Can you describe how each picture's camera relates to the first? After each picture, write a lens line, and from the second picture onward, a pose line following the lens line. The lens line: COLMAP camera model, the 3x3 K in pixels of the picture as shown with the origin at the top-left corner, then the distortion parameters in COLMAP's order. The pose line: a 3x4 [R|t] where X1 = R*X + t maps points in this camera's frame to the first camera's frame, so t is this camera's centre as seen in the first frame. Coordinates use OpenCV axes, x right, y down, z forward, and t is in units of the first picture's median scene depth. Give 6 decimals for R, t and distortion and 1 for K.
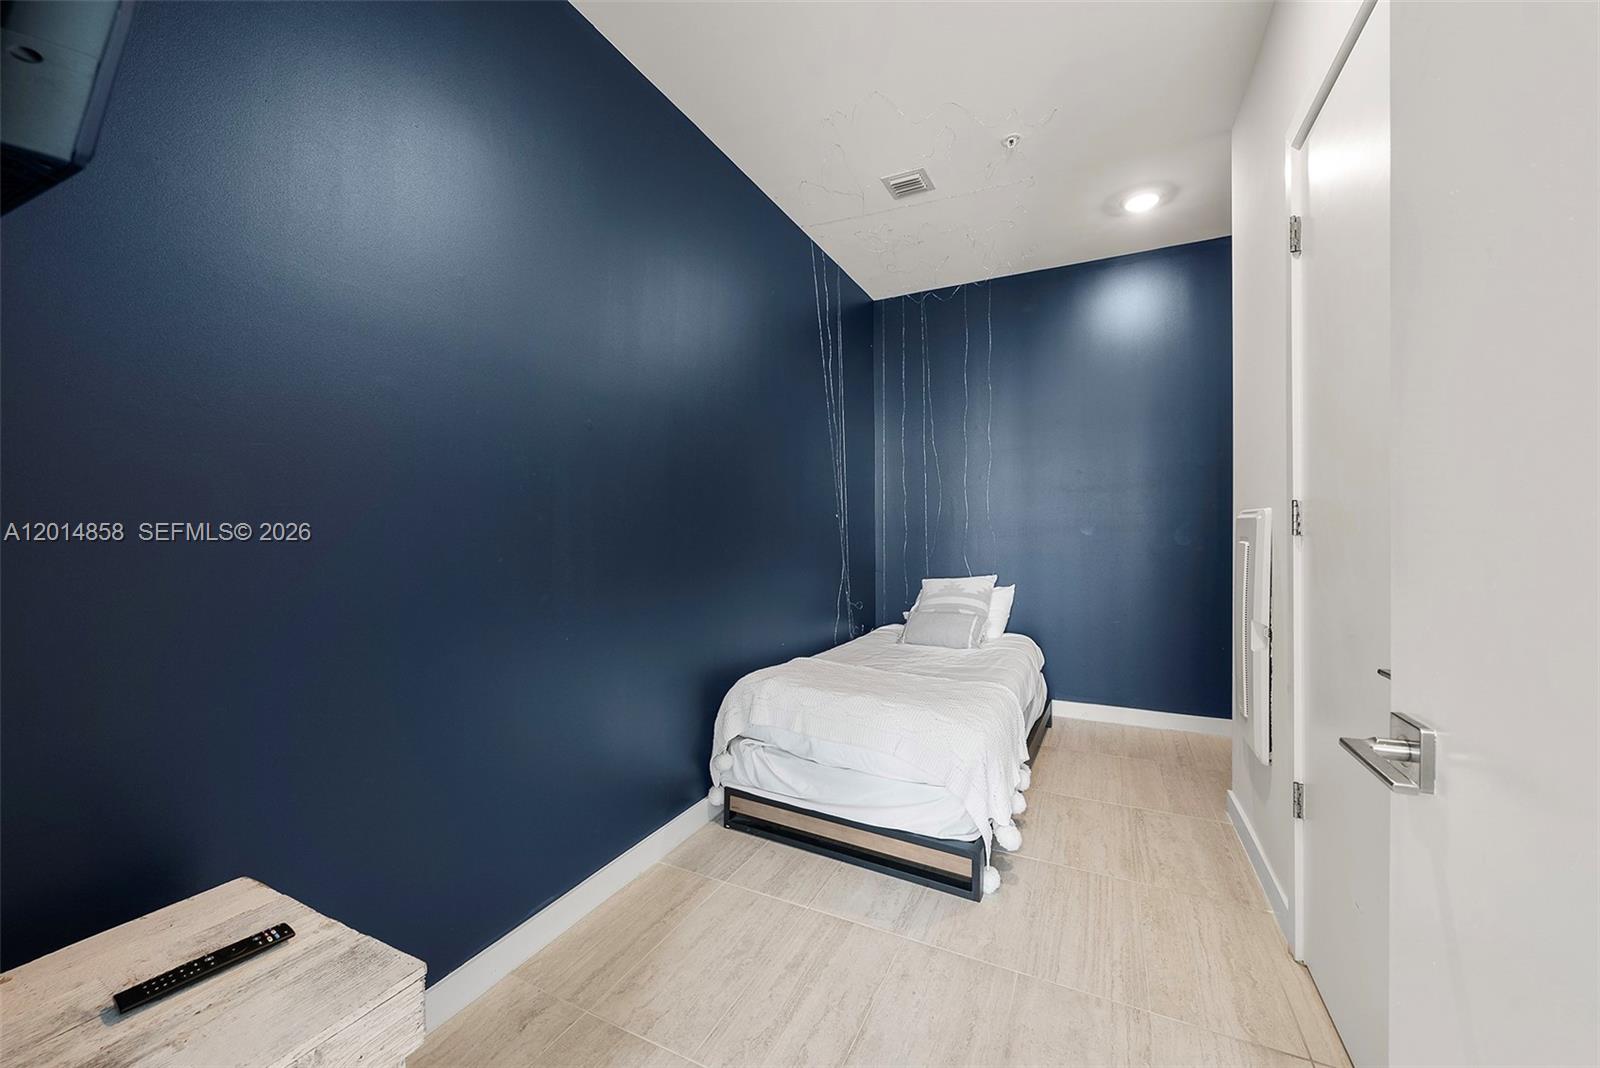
lens RADIAL K [[611.0, 0, 791.0], [0, 611.0, 530.1], [0, 0, 1]] dist [-0.001179, -0.000288]
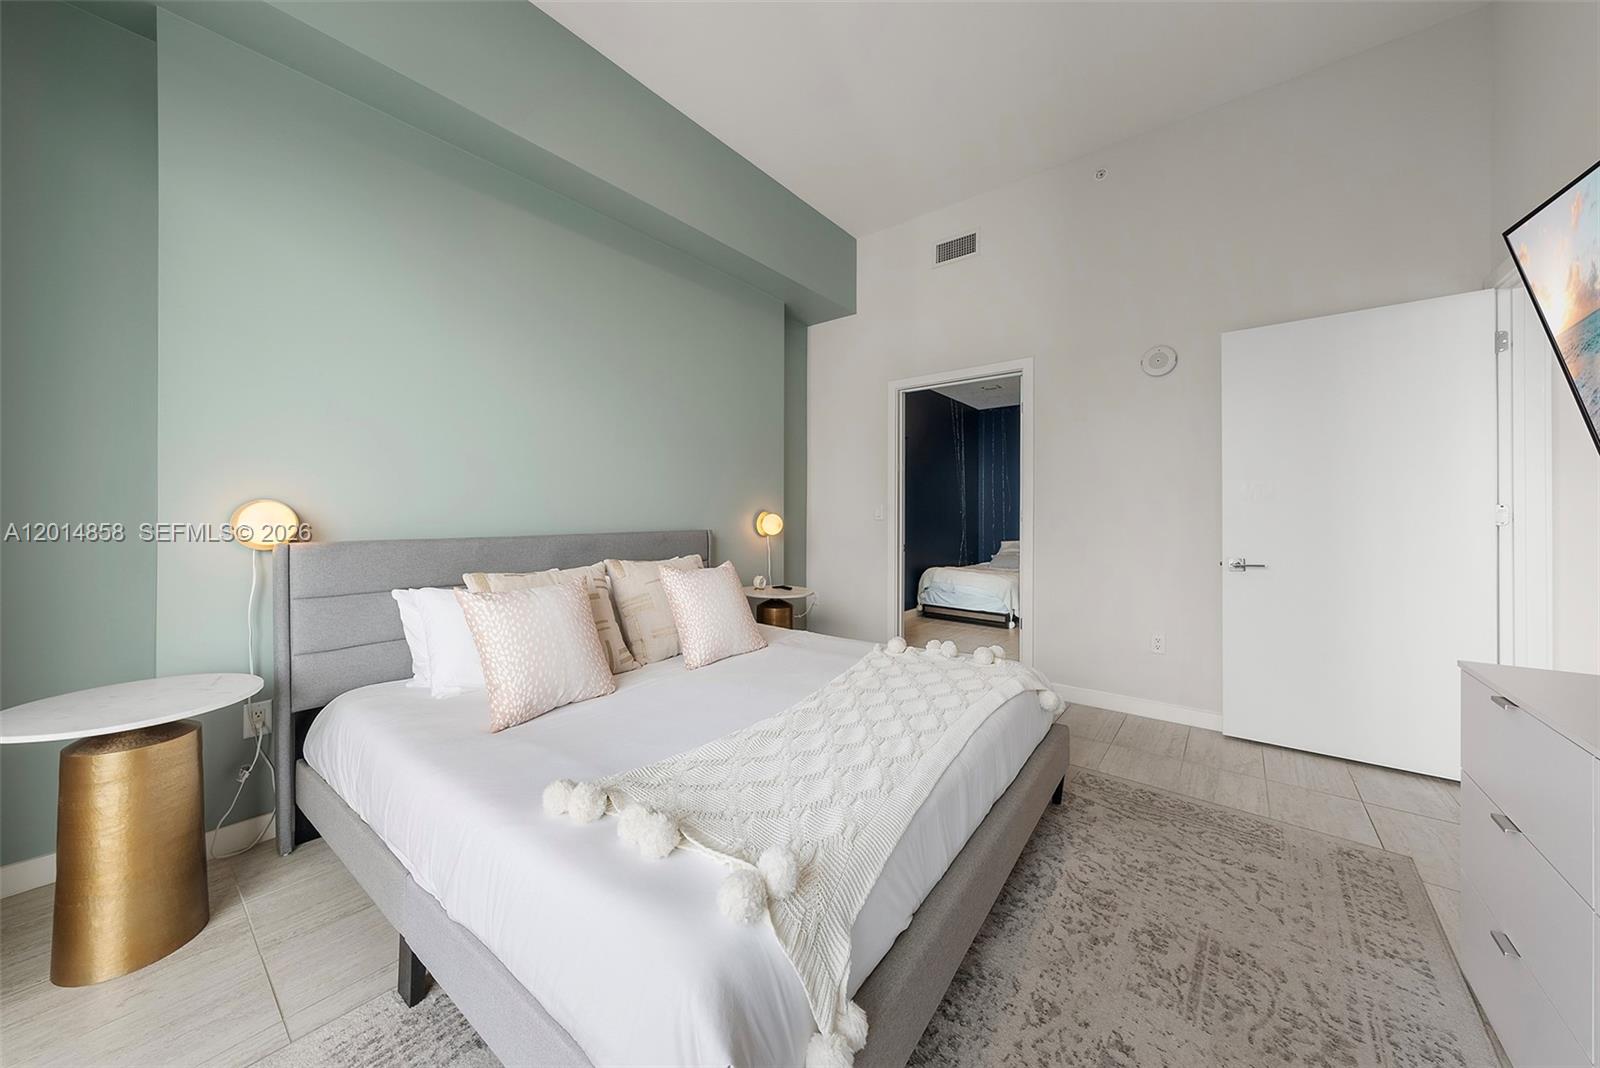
lens RADIAL K [[540.5, 0, 796.3], [0, 540.5, 529.5], [0, 0, 1]] dist [-0.001107, -0.000041]
pose [[0.979288, 0.004391, -0.202423, -0.177631], [-0.002889, 0.999966, 0.007711, 0.038828], [0.202450, -0.006967, 0.979268, -1.684268]]
